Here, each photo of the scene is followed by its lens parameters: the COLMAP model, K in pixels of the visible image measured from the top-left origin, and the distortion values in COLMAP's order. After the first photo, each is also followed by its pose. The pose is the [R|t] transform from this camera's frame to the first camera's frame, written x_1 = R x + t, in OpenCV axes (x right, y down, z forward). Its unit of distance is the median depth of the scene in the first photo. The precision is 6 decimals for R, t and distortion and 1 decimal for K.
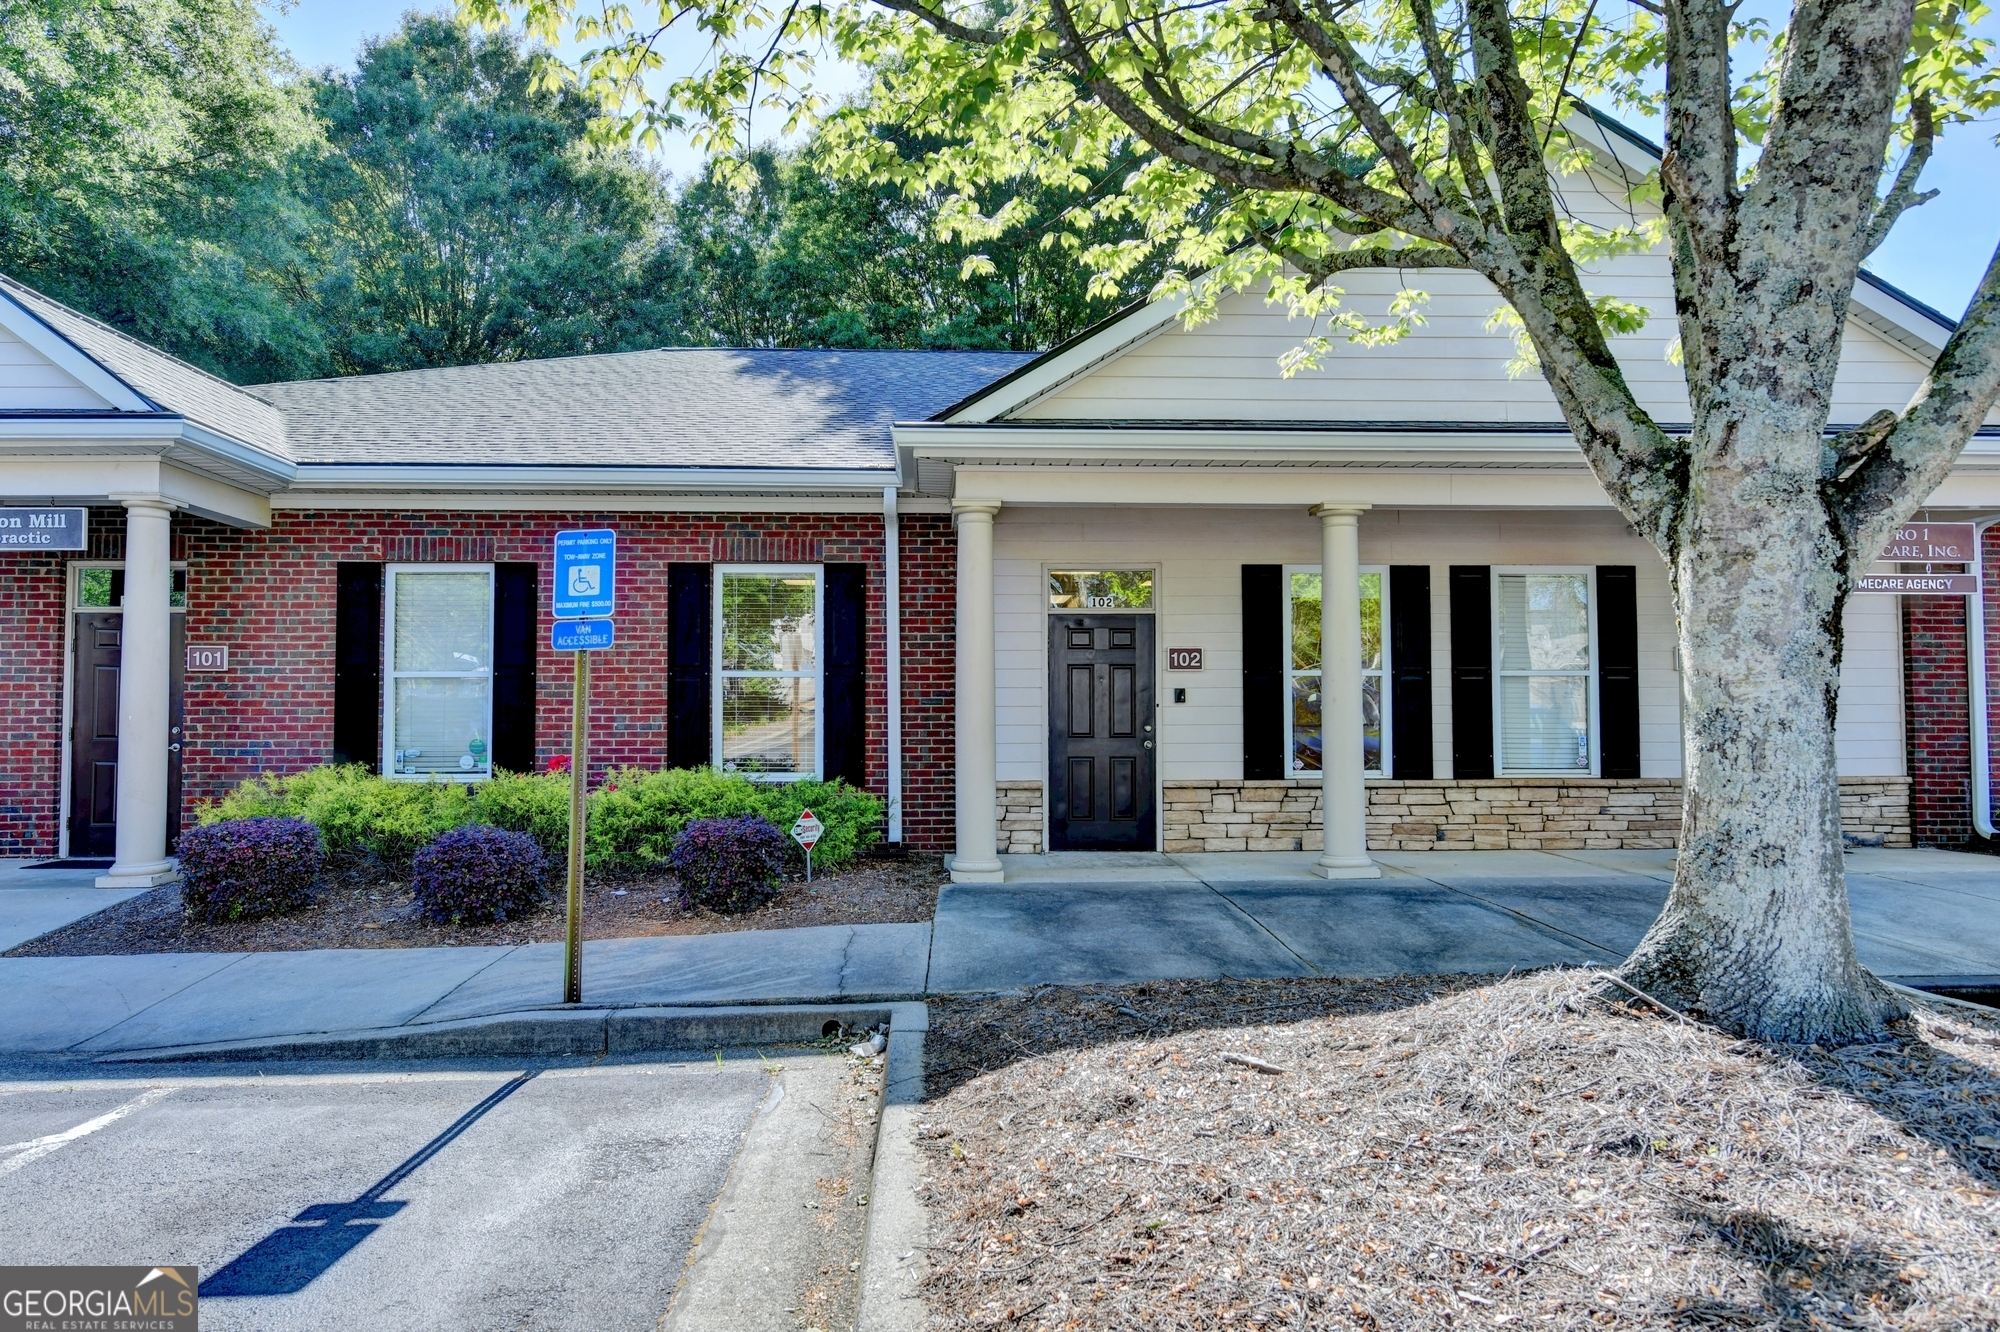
lens RADIAL K [[1140.2, 0, 1098.8], [0, 1140.2, 635.5], [0, 0, 1]] dist [-0.000505, 0.001363]
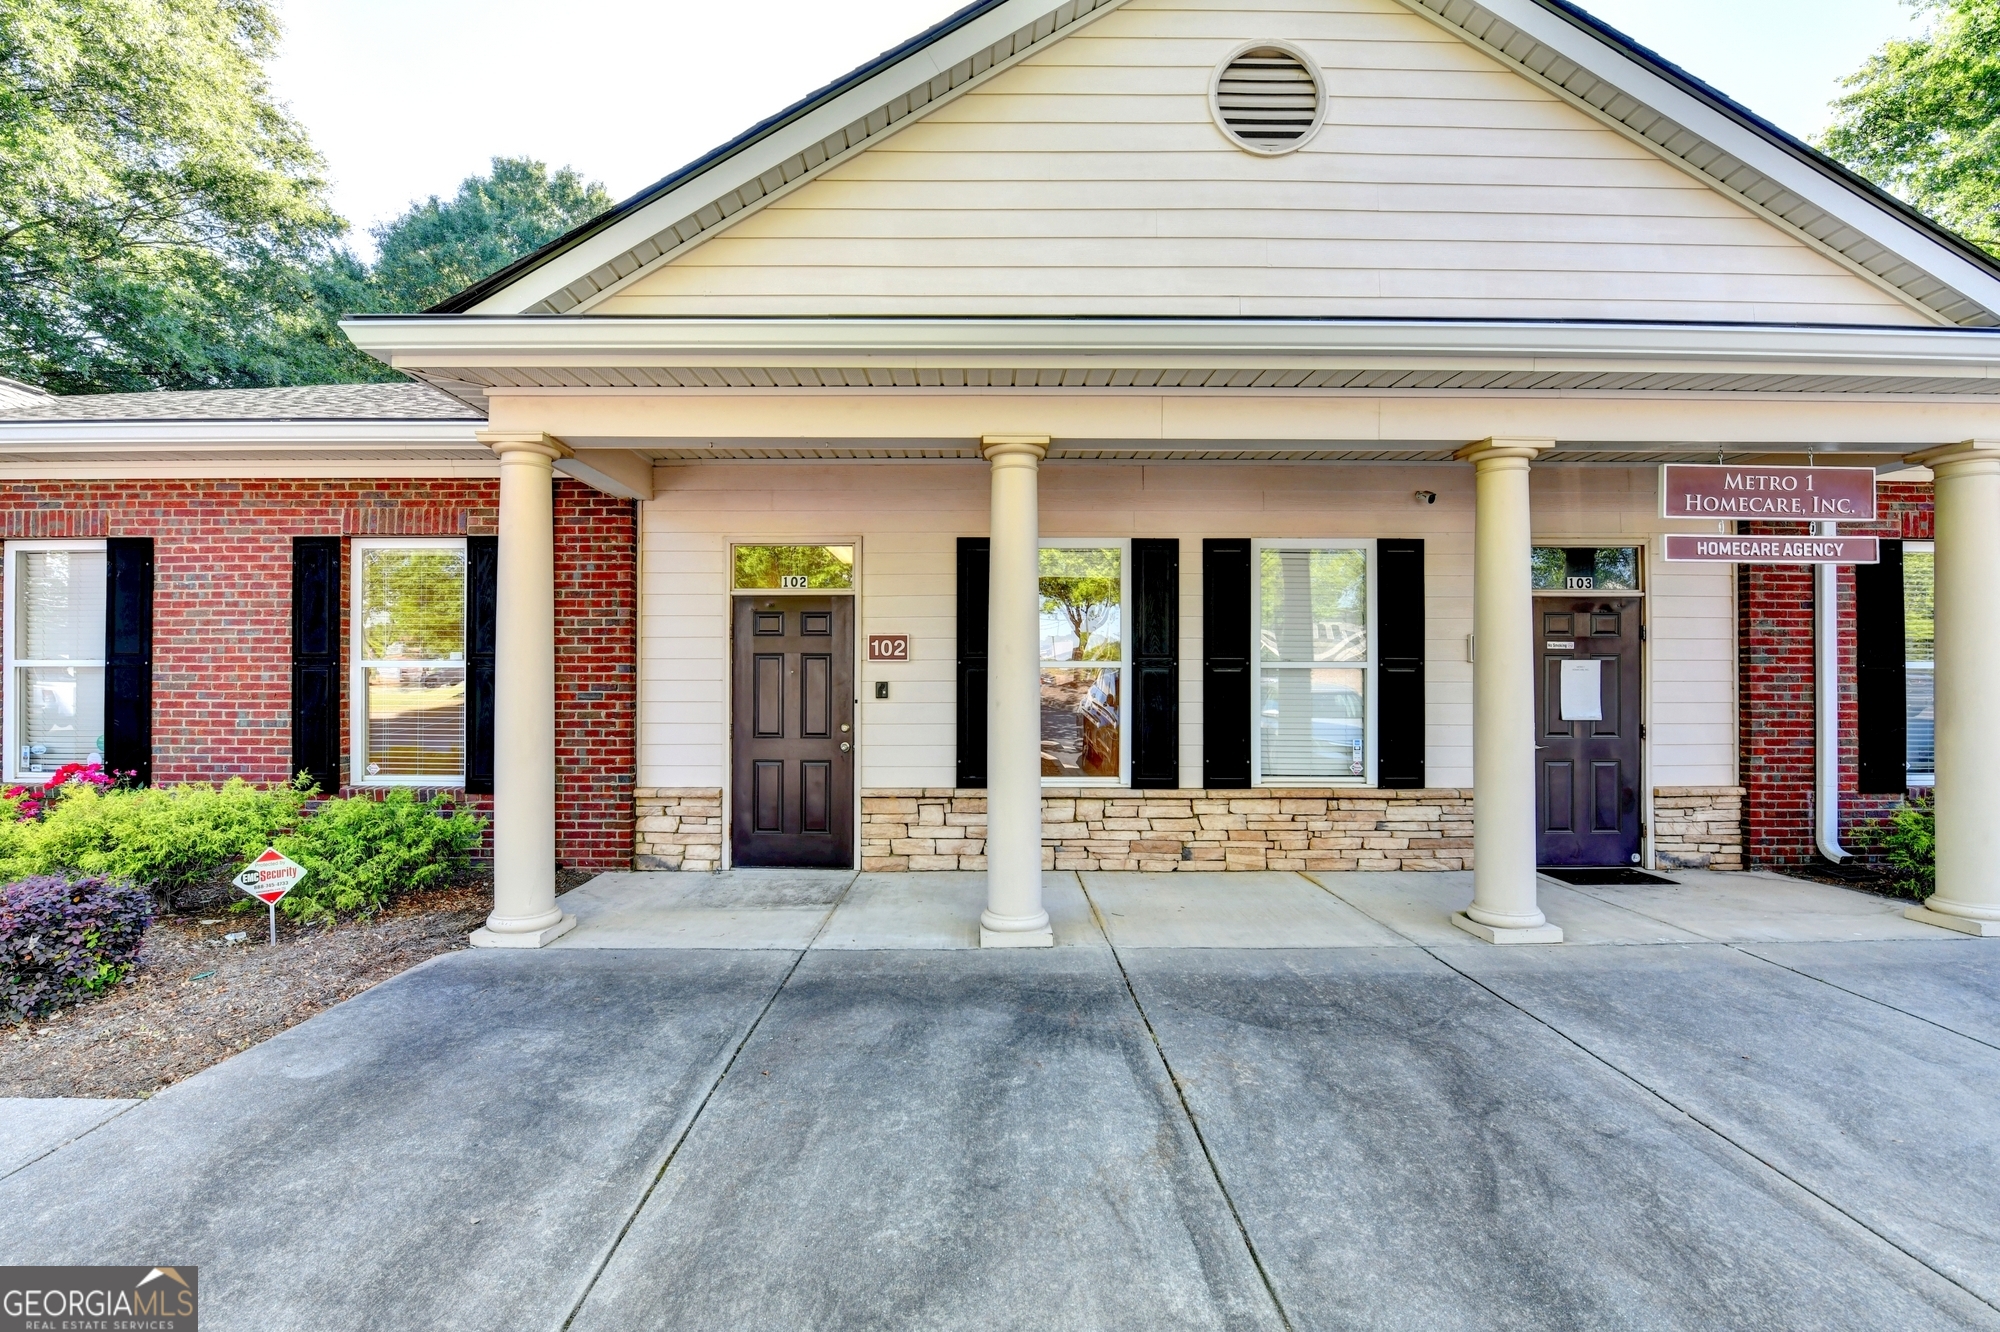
lens RADIAL K [[838.9, 0, 1004.6], [0, 838.9, 659.1], [0, 0, 1]] dist [-0.015849, -0.003199]
pose [[0.999114, 0.002591, -0.042002, 0.190751], [-0.001092, 0.999363, 0.035673, 0.006669], [0.042067, -0.035595, 0.998481, 0.374078]]
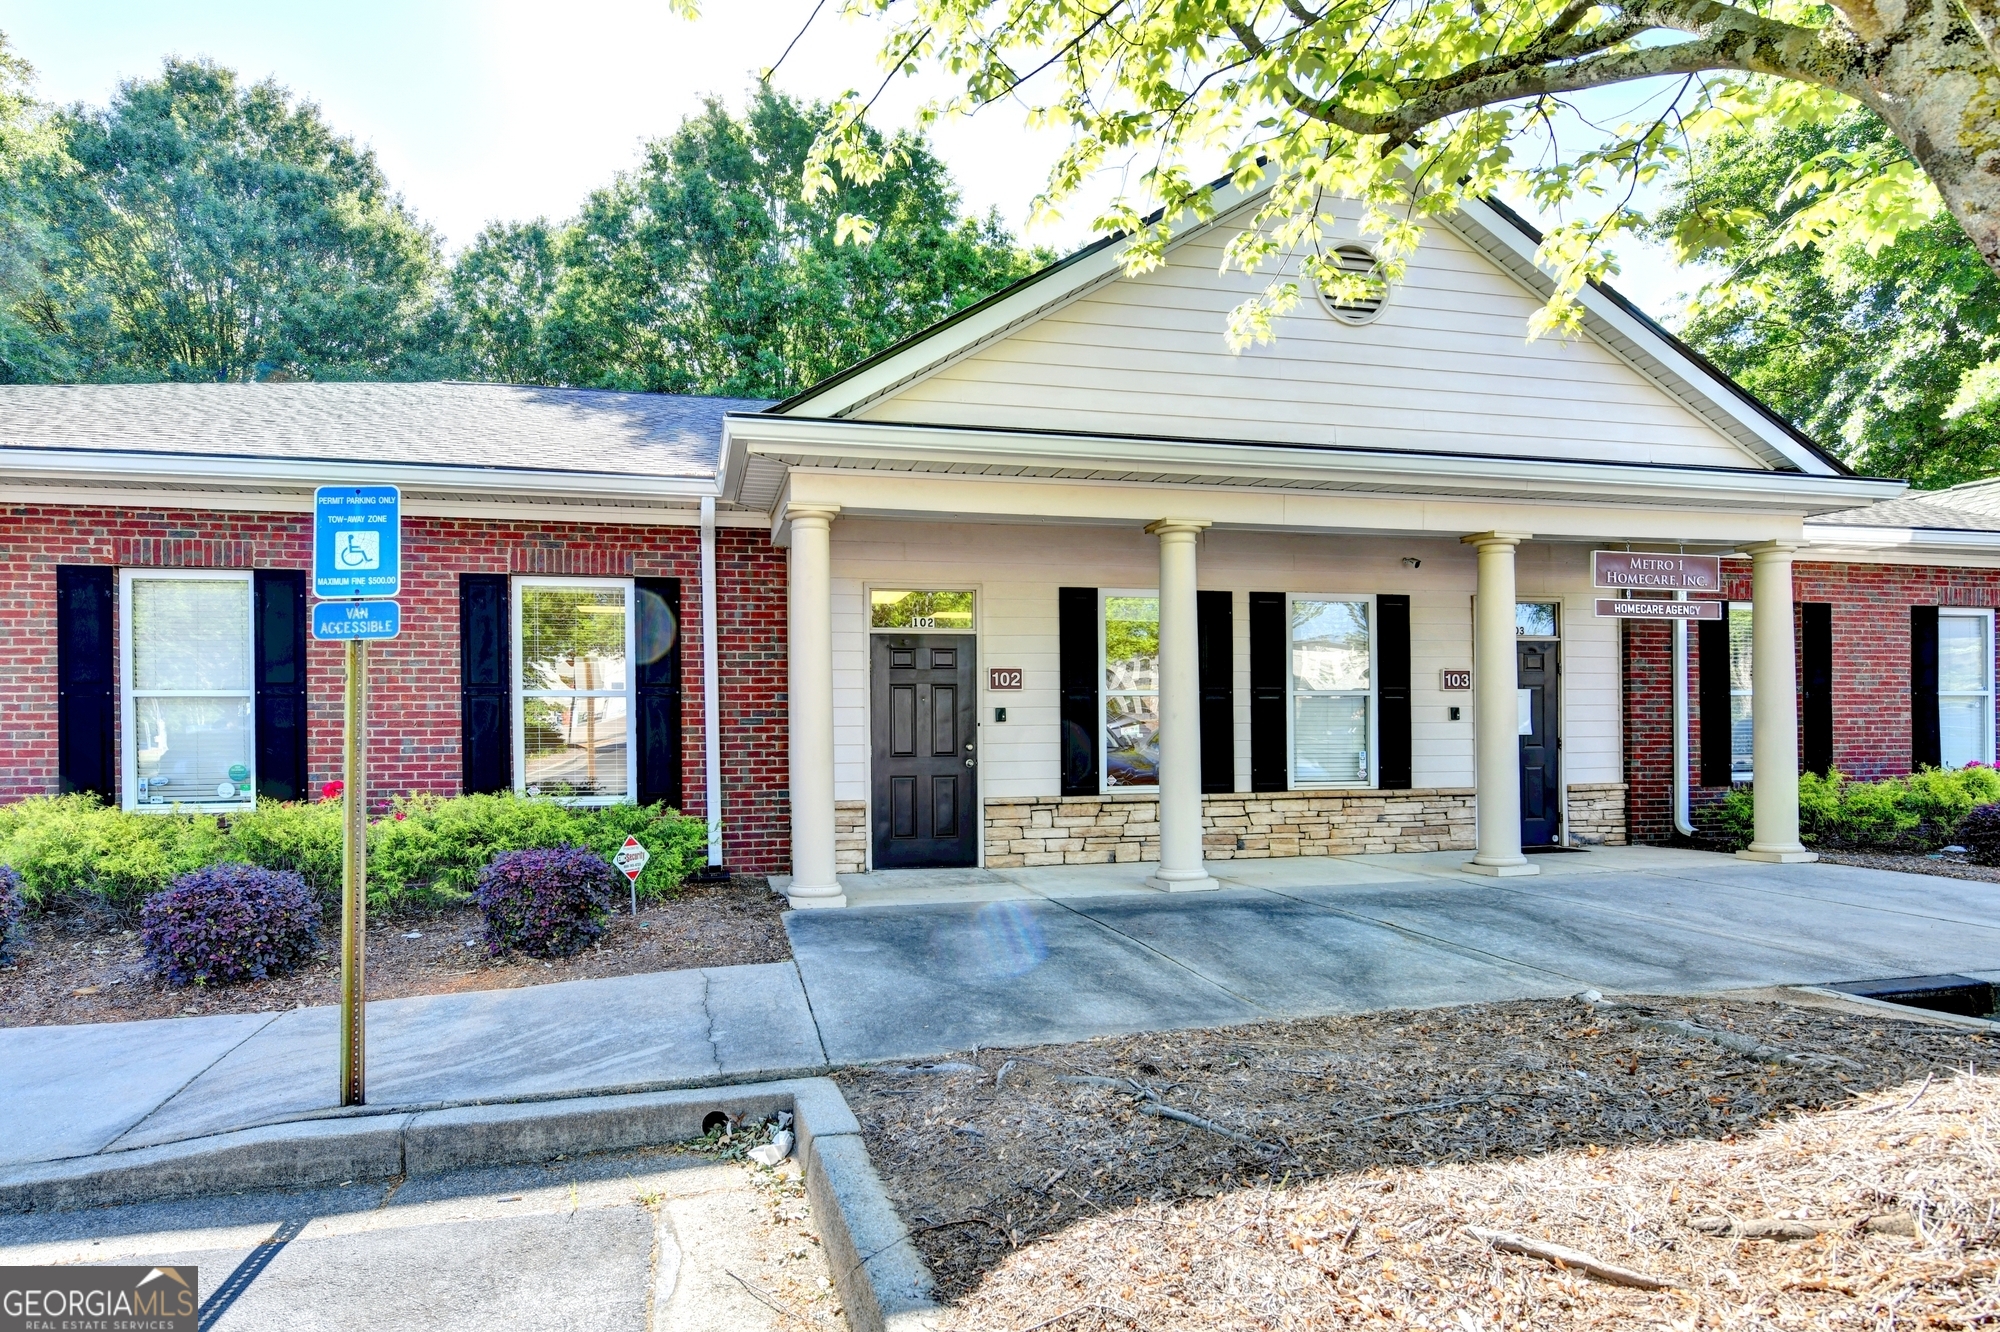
lens RADIAL K [[966.1, 0, 999.3], [0, 966.1, 713.7], [0, 0, 1]] dist [-0.004105, -0.002144]
pose [[0.987784, -0.003150, 0.155800, -0.064657], [-0.003038, 0.999216, 0.039464, 0.017628], [-0.155802, -0.039455, 0.987000, 0.147882]]
